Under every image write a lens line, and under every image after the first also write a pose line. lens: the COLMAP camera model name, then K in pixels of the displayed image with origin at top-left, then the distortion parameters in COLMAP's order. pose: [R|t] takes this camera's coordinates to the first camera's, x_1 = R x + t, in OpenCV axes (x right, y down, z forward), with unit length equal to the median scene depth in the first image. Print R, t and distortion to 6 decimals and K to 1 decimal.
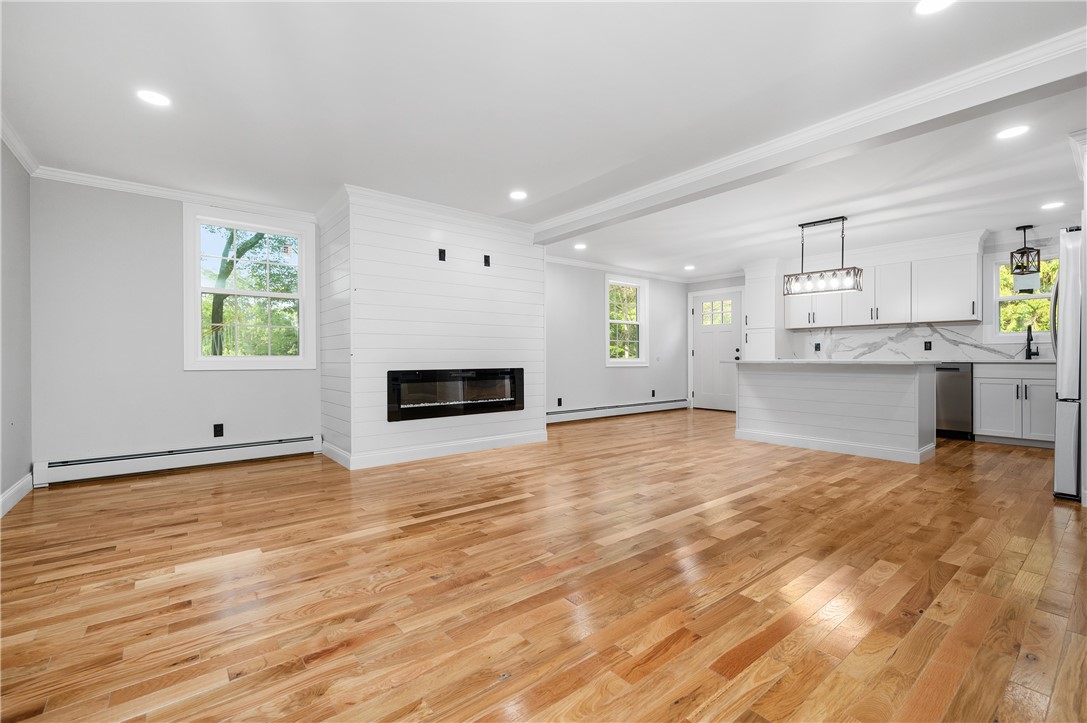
lens RADIAL K [[477.8, 0, 538.5], [0, 477.8, 359.6], [0, 0, 1]] dist [0.002872, 0.000438]
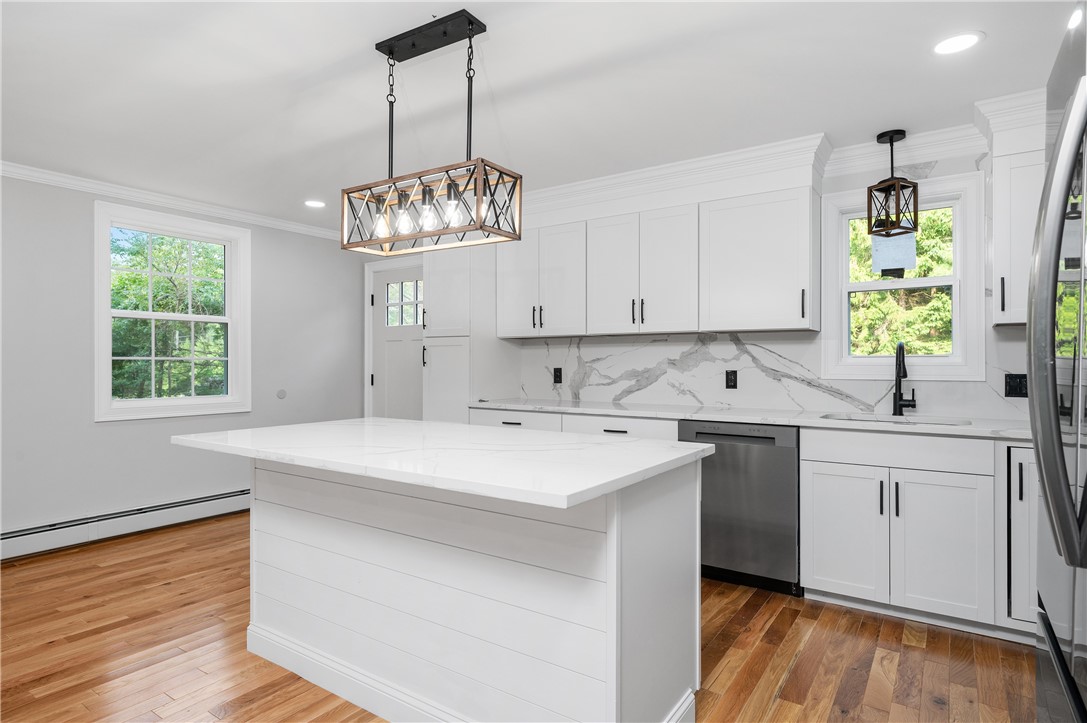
lens RADIAL K [[587.4, 0, 543.5], [0, 587.4, 361.5], [0, 0, 1]] dist [0.006972, -0.000747]
pose [[0.960118, 0.003880, 0.279569, 0.484862], [-0.002633, 0.999985, -0.004836, -0.046367], [-0.279584, 0.003907, 0.960113, 0.500118]]
